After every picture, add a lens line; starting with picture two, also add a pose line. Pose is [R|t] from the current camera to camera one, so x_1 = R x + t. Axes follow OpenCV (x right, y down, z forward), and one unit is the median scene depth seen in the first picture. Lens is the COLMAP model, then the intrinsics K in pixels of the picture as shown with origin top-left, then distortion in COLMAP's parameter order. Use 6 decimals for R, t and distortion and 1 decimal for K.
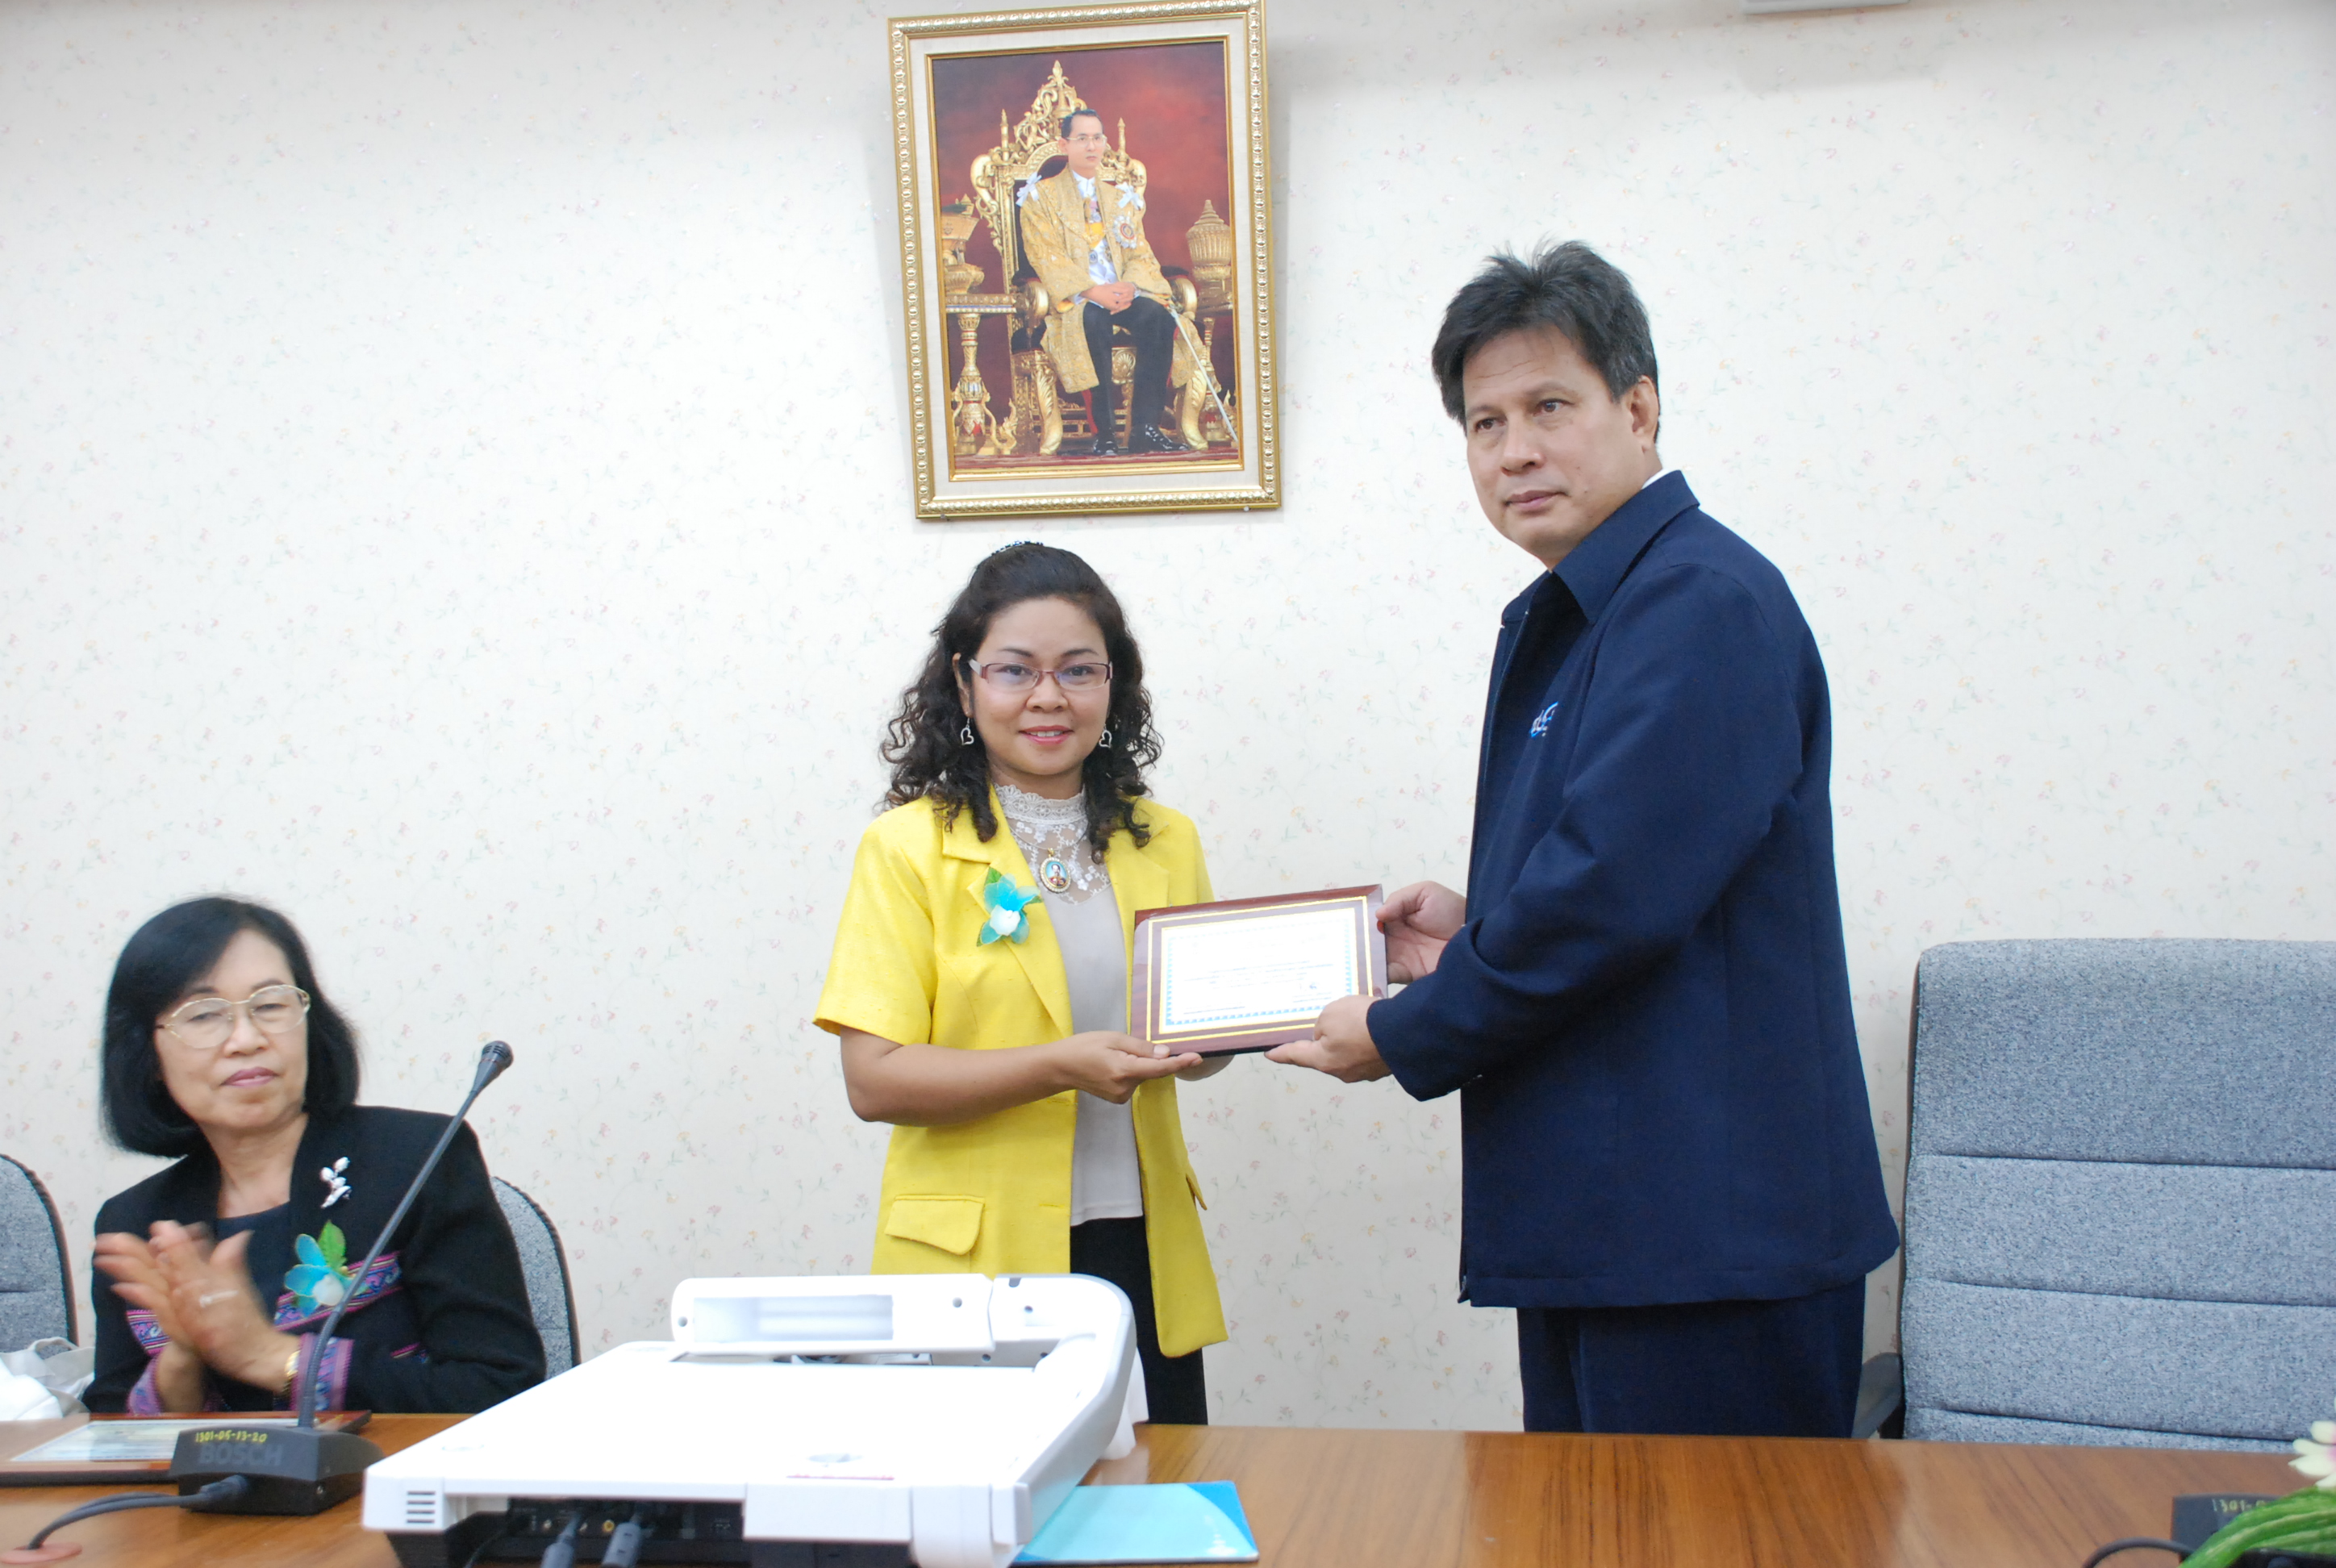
lens RADIAL K [[2564.1, 0, 1160.6], [0, 2564.1, 798.8], [0, 0, 1]] dist [0.016148, 0.204846]
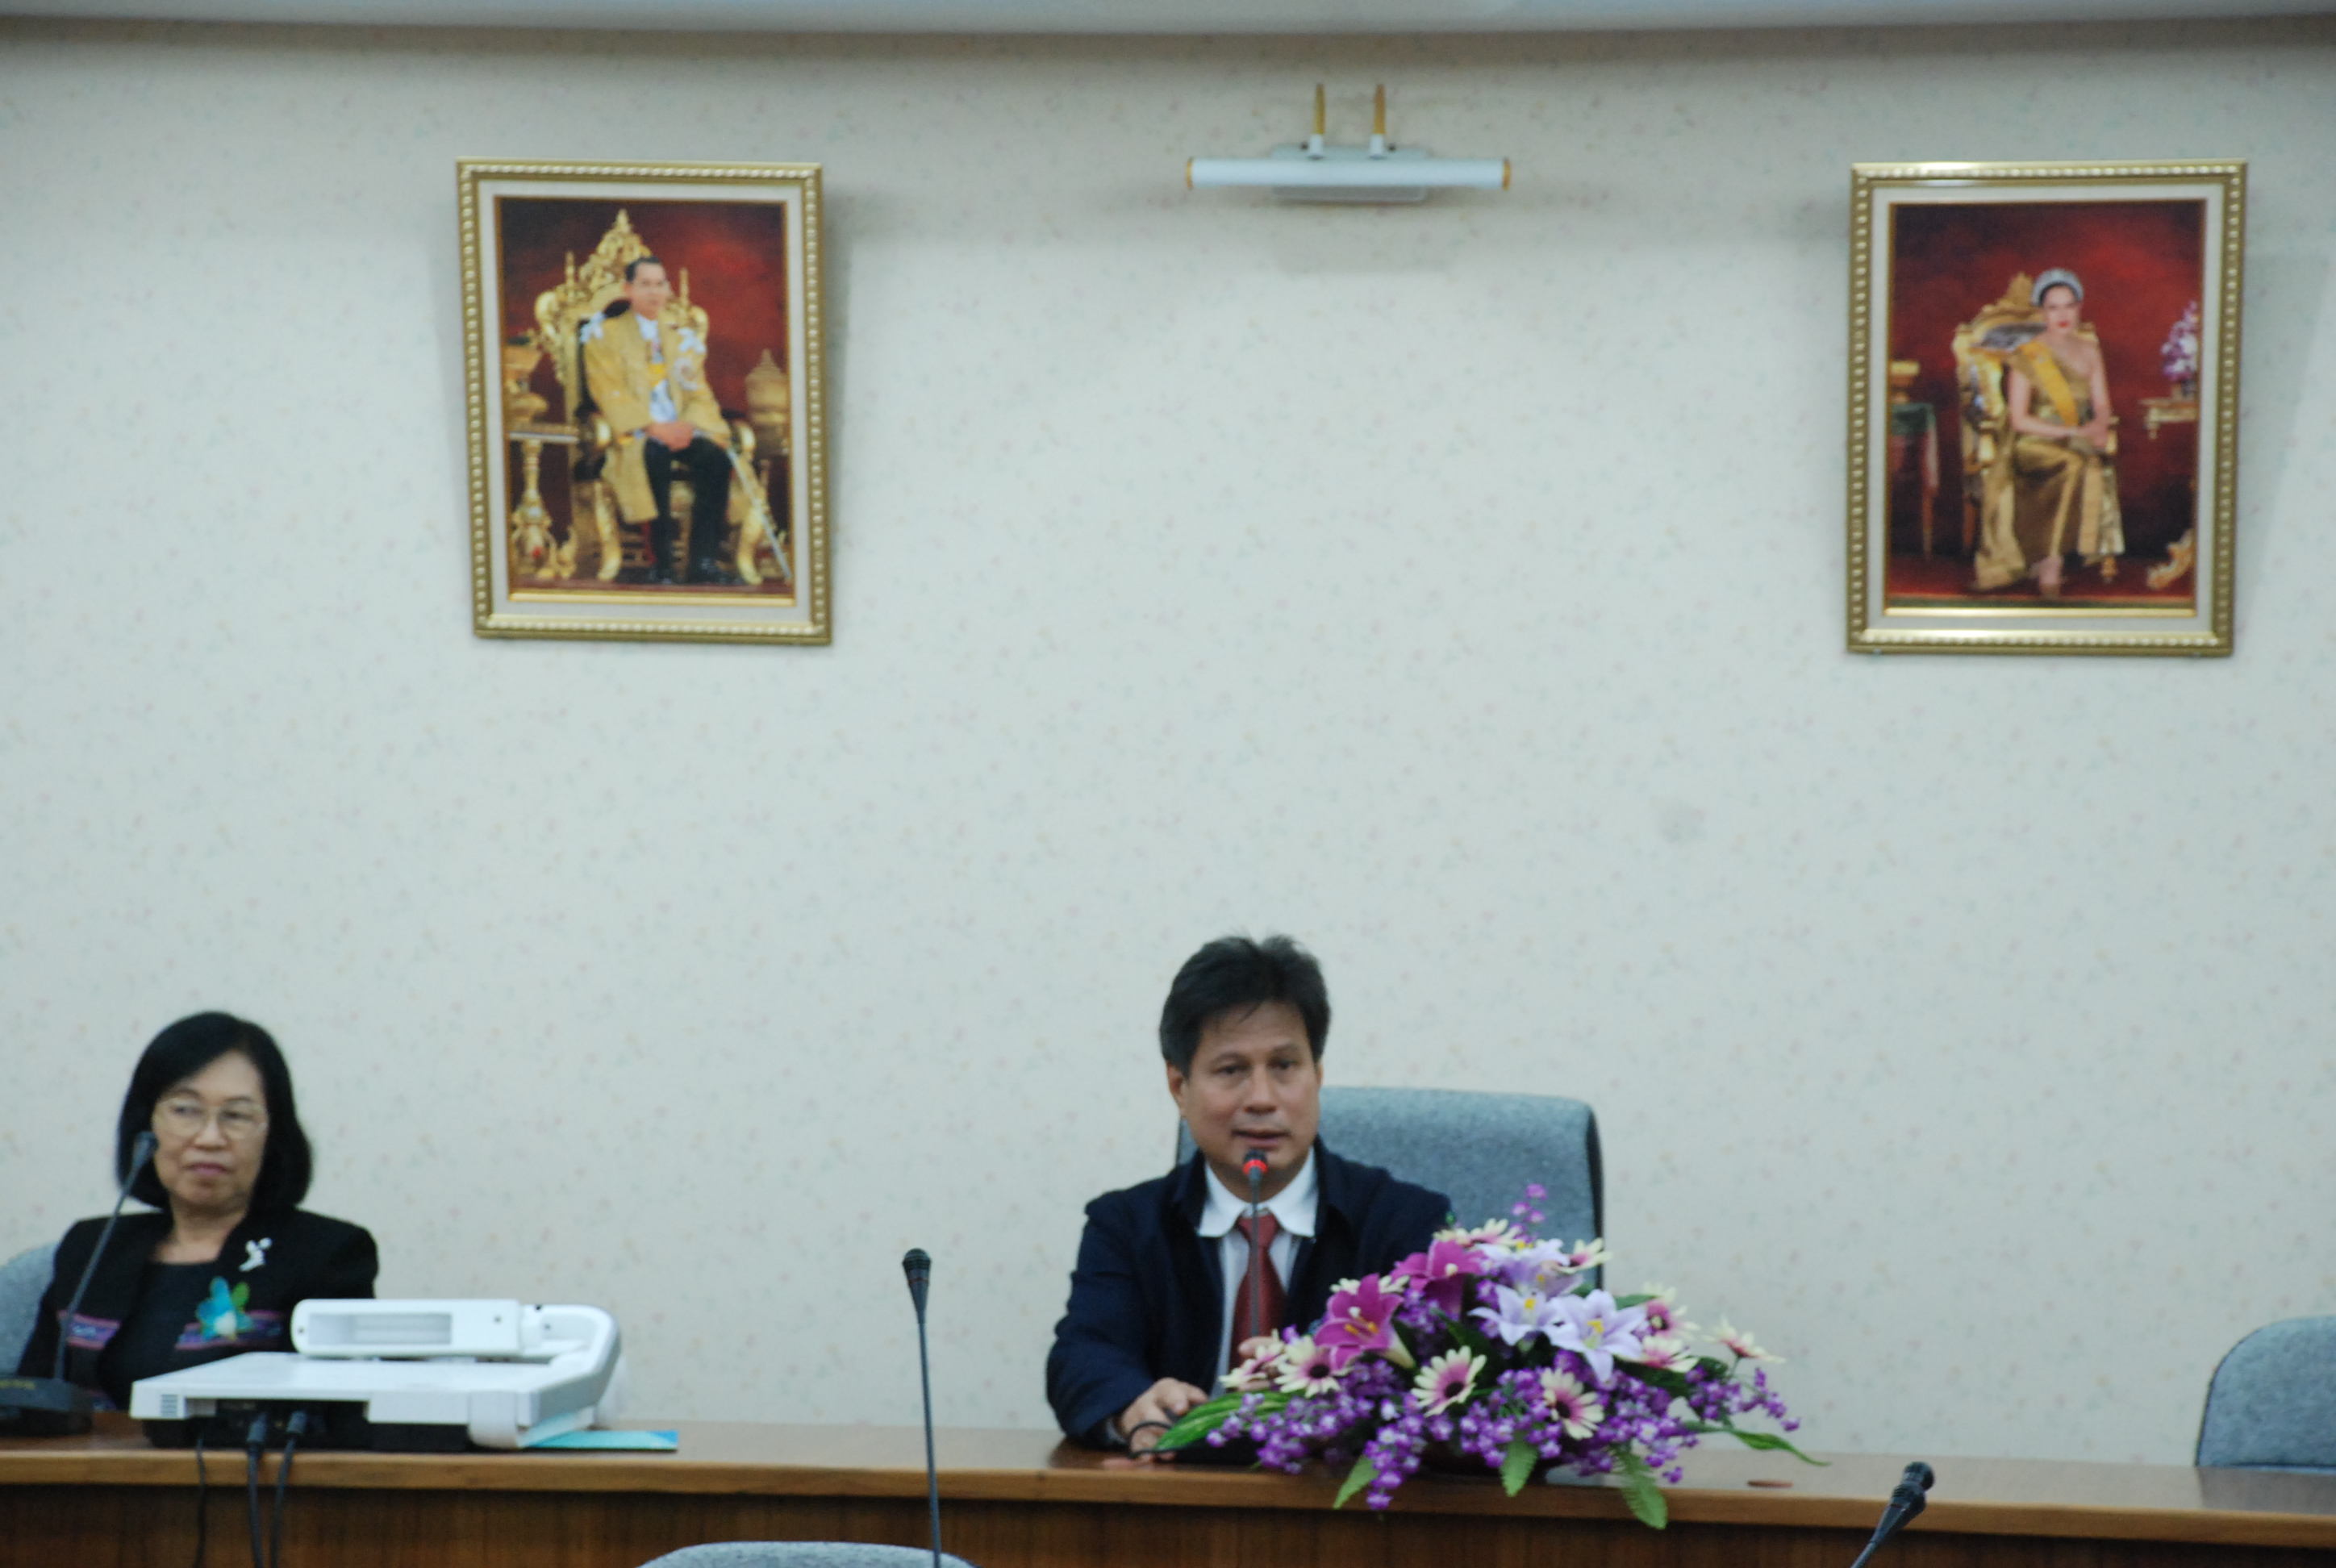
lens RADIAL K [[9042.4, 0, 1168.0], [0, 9042.4, 784.0], [0, 0, 1]] dist [1.449272, 2.209000]
pose [[0.999476, 0.032370, -0.000534, 0.186828], [-0.032299, 0.998144, 0.051620, -0.250372], [0.002204, -0.051575, 0.998667, -2.659620]]
